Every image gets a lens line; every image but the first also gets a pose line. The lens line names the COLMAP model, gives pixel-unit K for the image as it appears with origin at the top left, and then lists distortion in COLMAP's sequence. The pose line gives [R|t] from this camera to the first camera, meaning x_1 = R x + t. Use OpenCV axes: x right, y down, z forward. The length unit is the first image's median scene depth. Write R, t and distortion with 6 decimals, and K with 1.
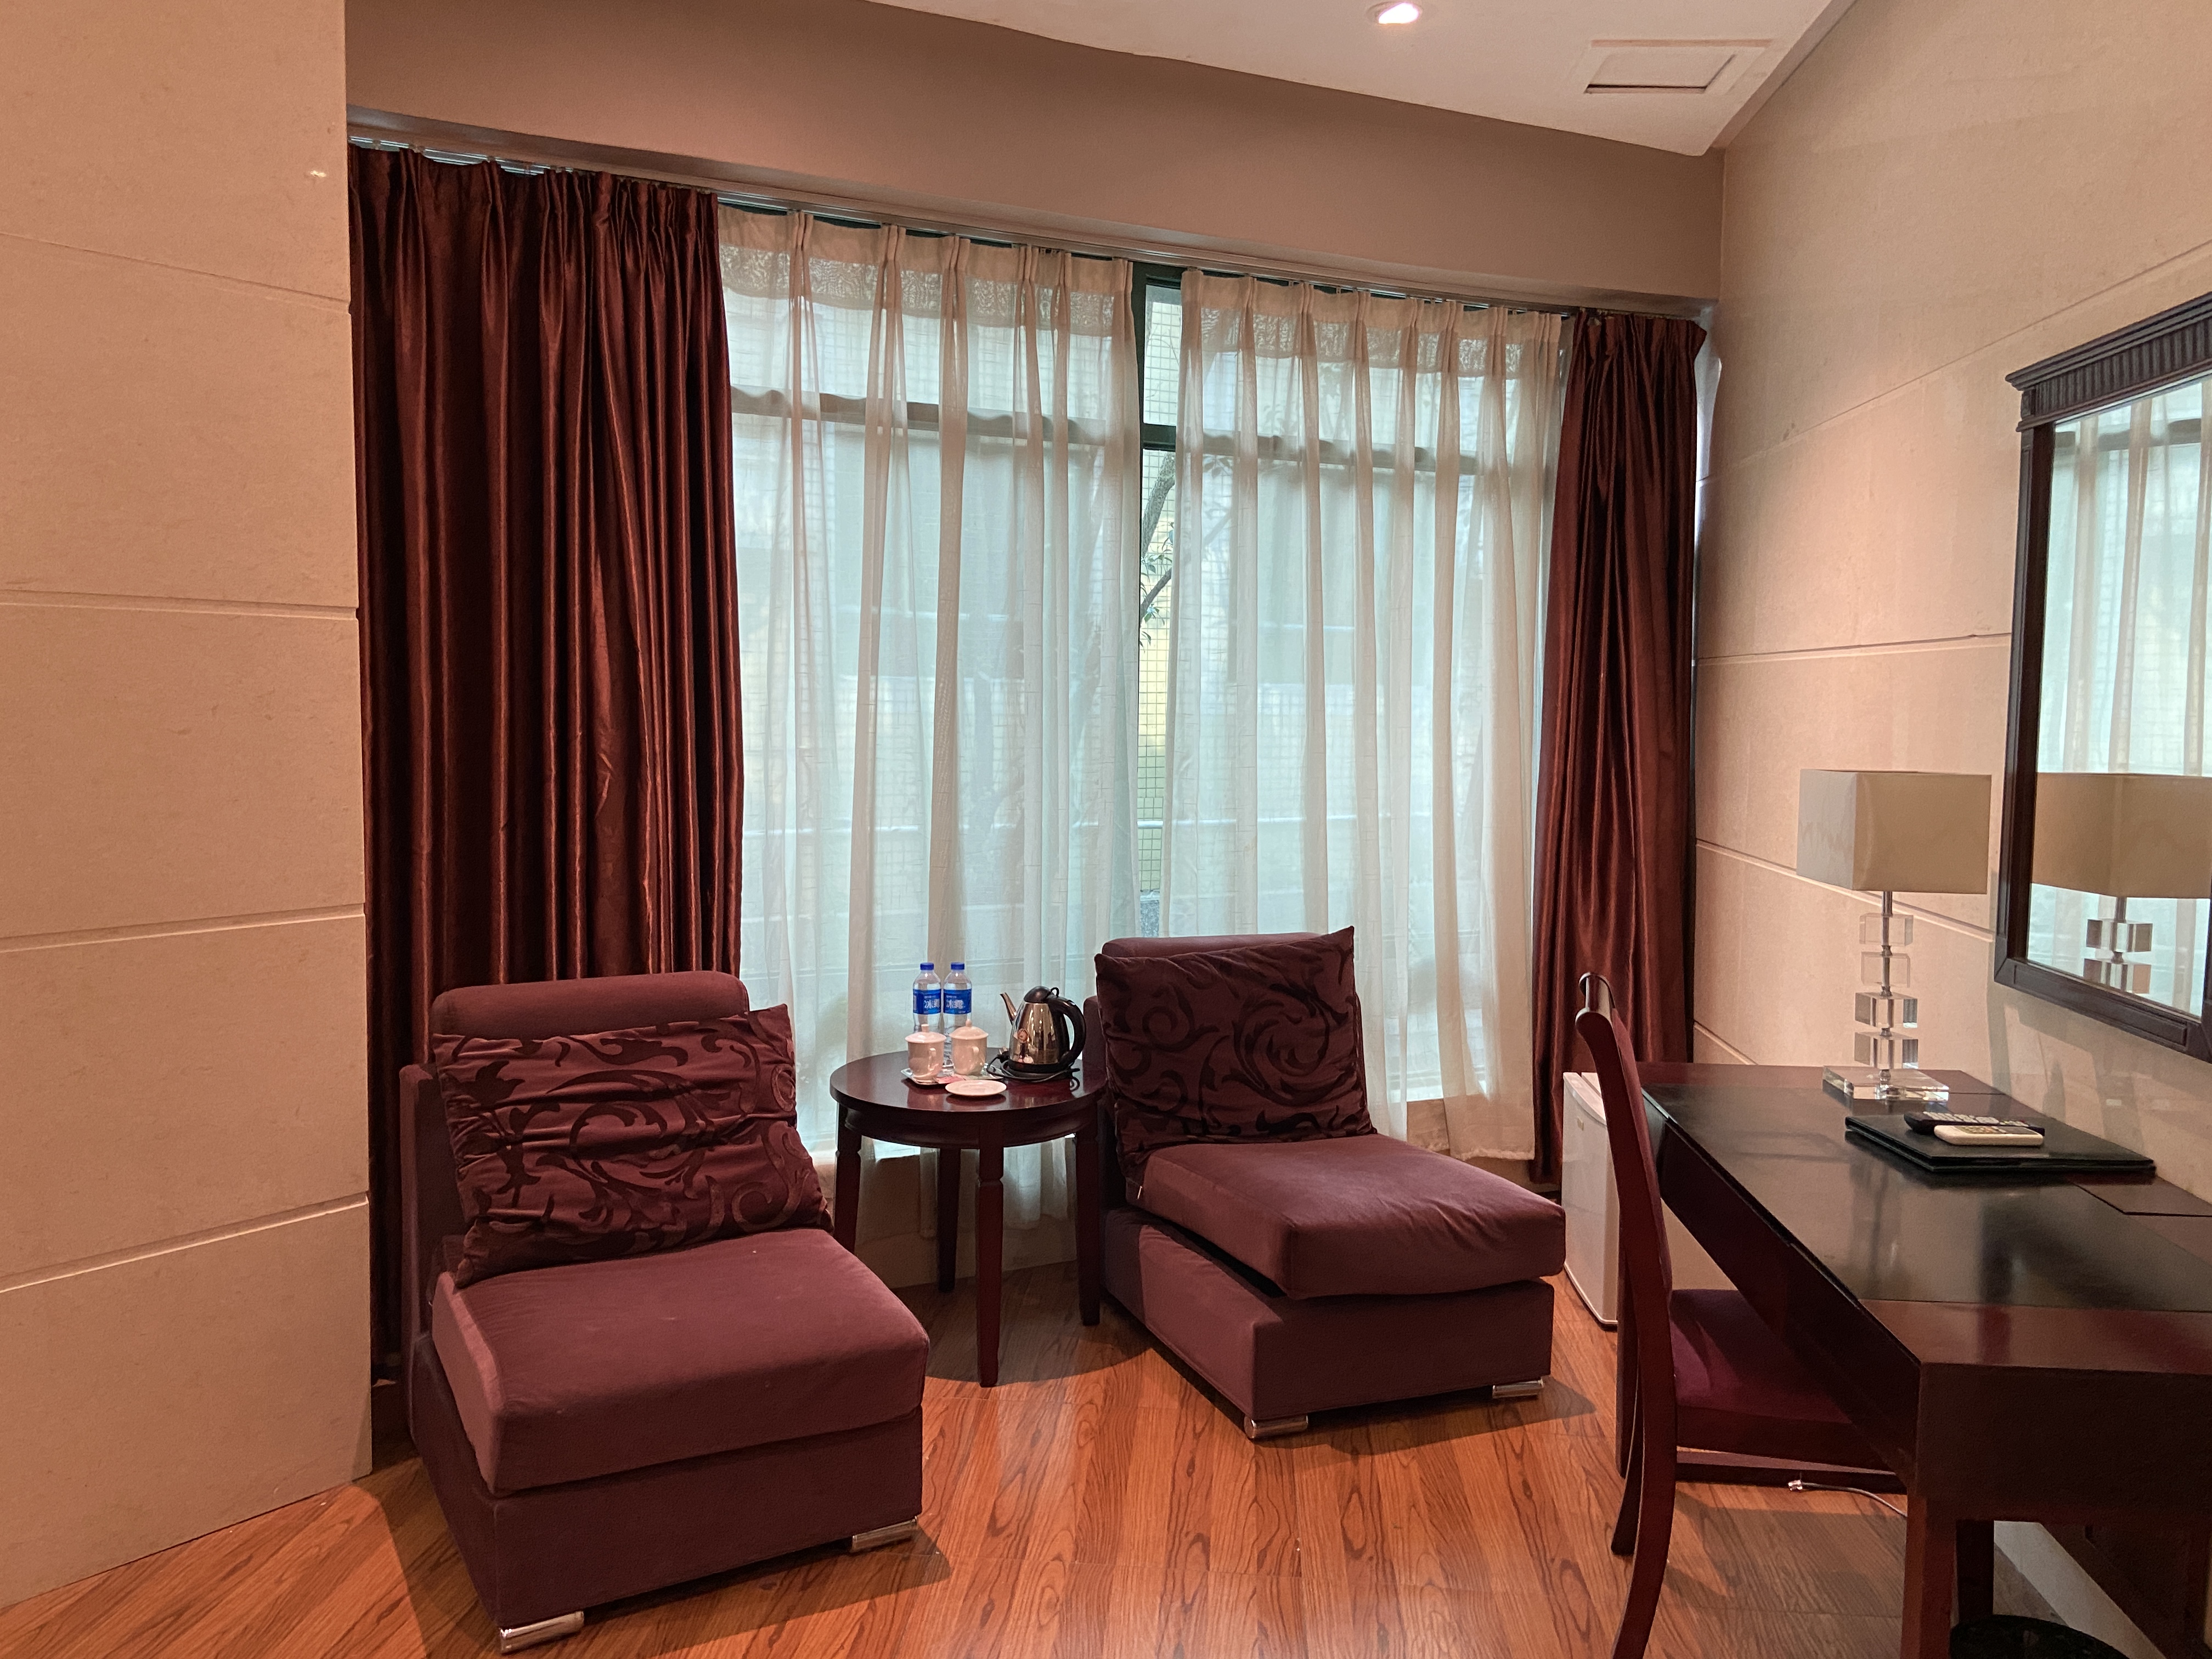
lens RADIAL K [[1656.6, 0, 1103.5], [0, 1656.6, 826.6], [0, 0, 1]] dist [0.016180, 0.003967]
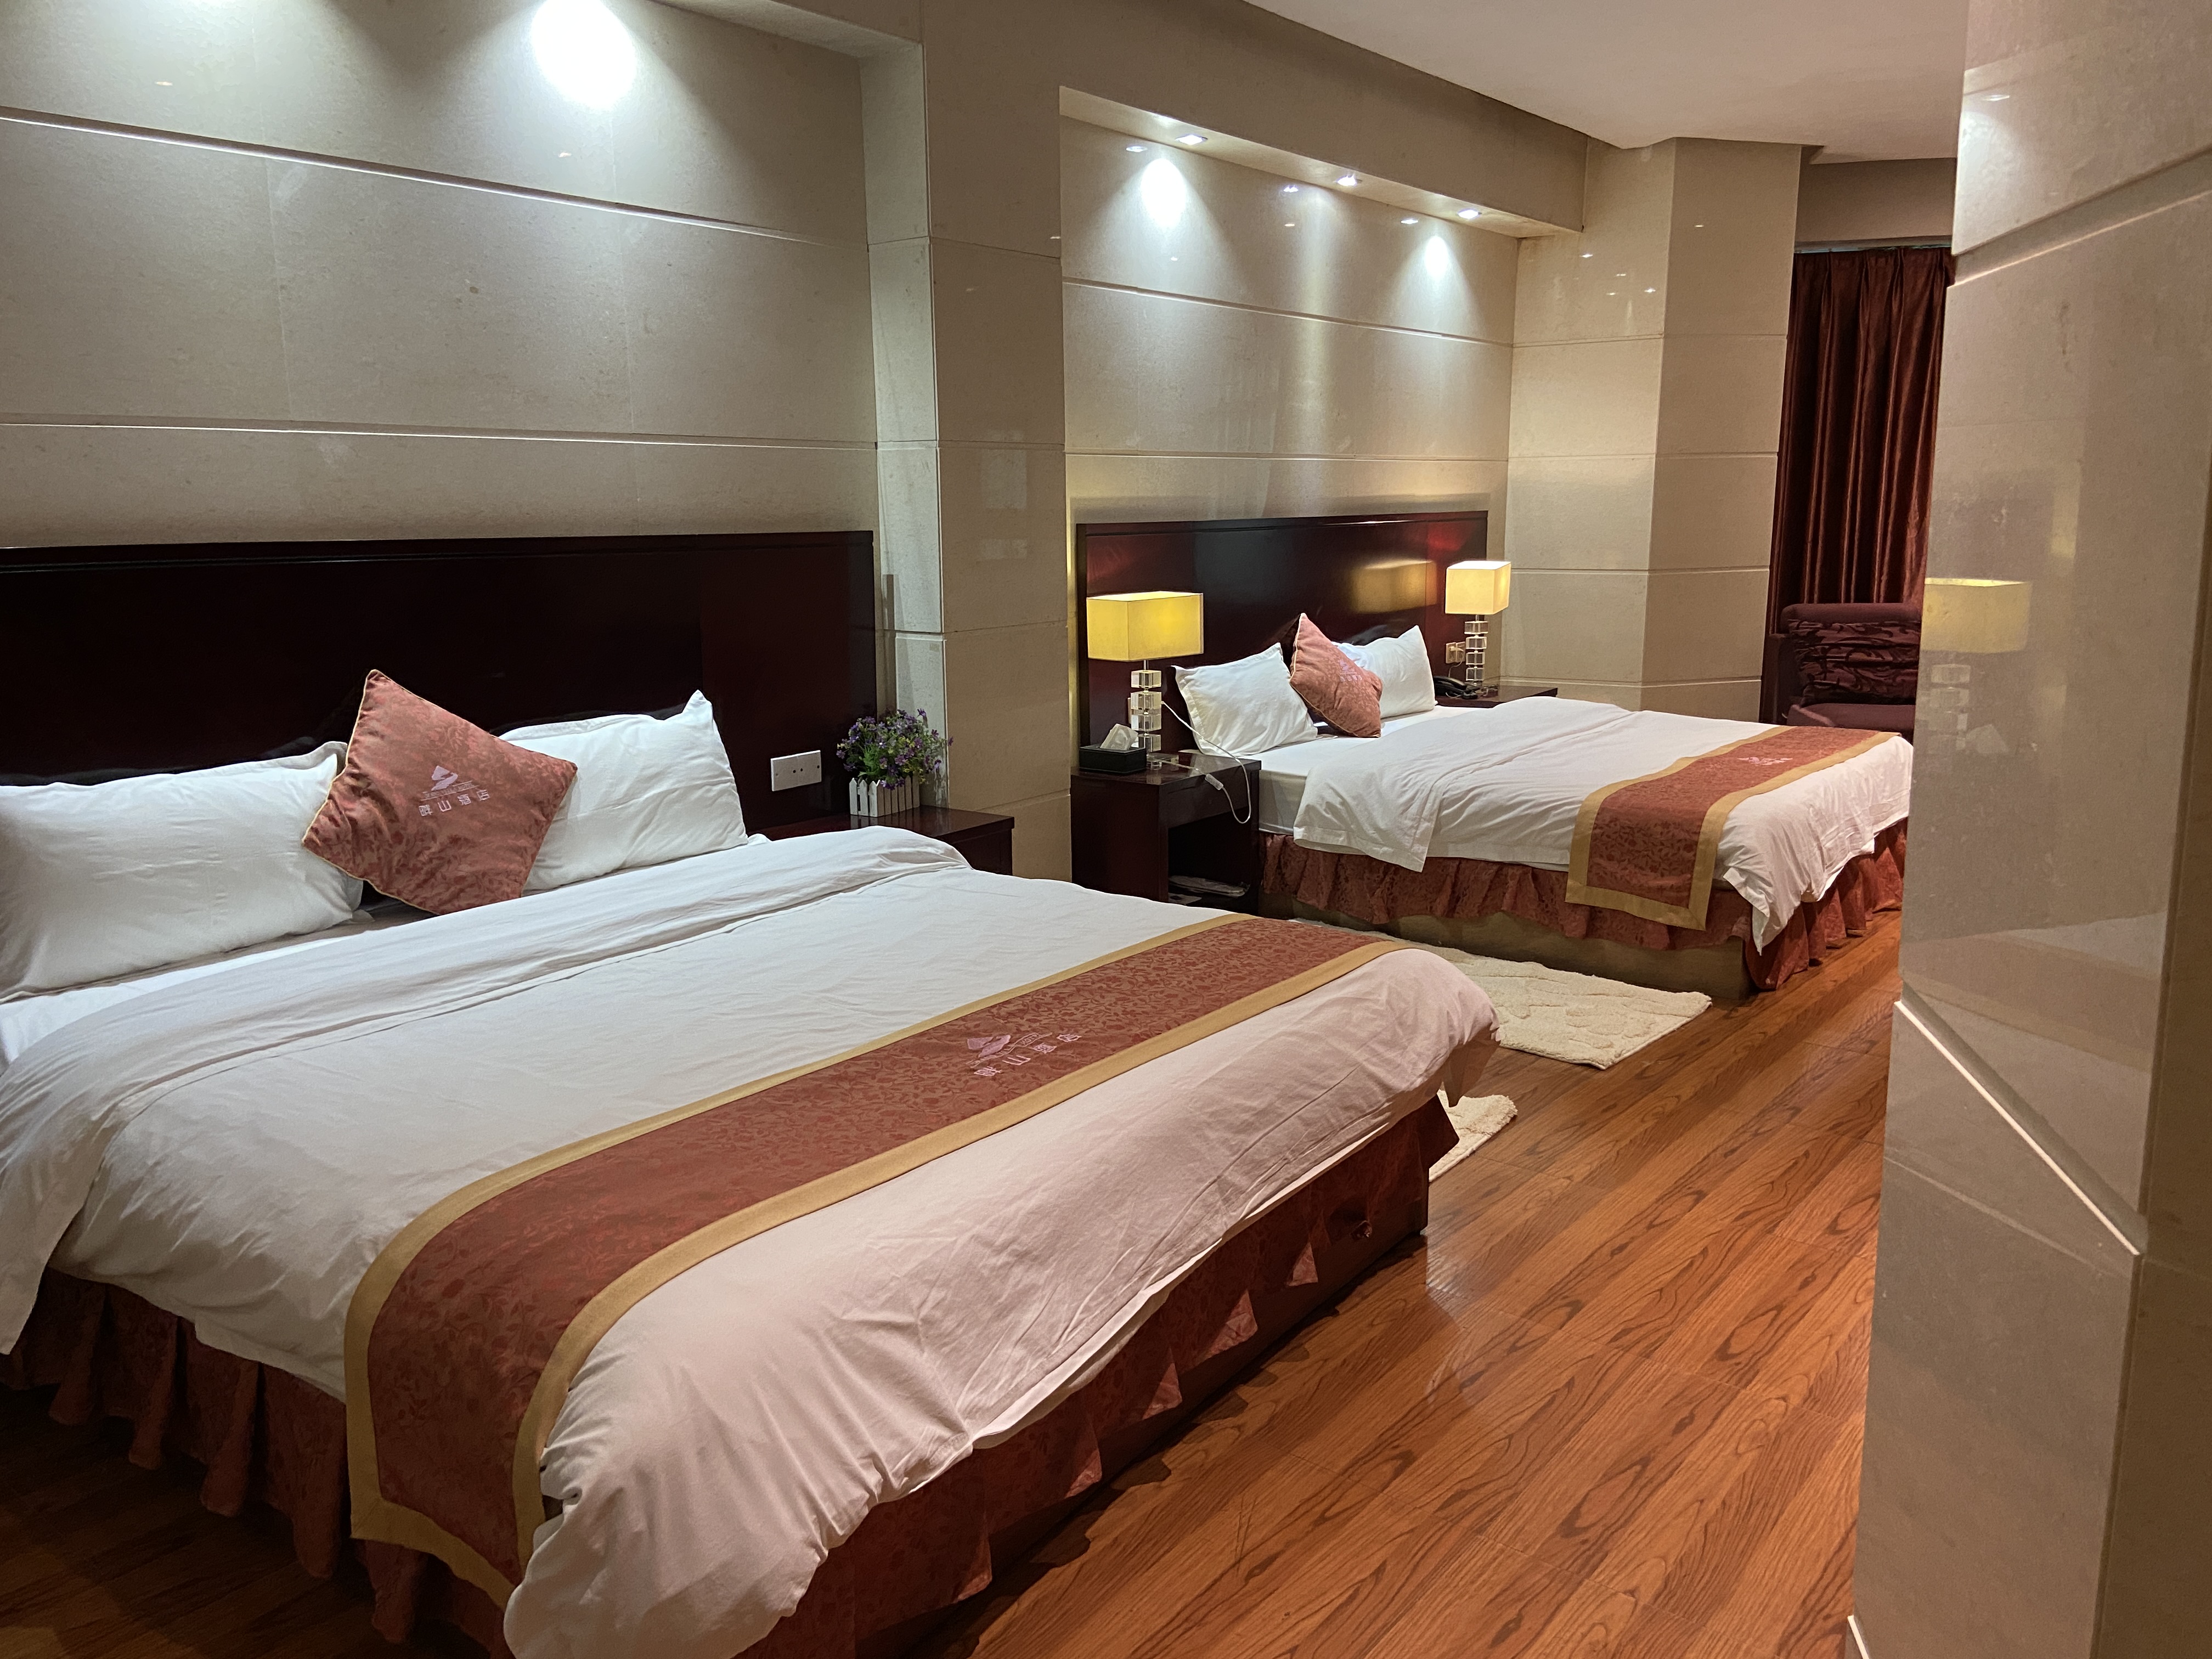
lens RADIAL K [[1656.6, 0, 1094.6], [0, 1656.6, 818.2], [0, 0, 1]] dist [0.016180, 0.003967]
pose [[0.820294, 0.088608, -0.565037, 0.195953], [-0.018587, 0.991534, 0.128507, 0.121470], [0.571640, -0.094911, 0.814996, -1.747082]]
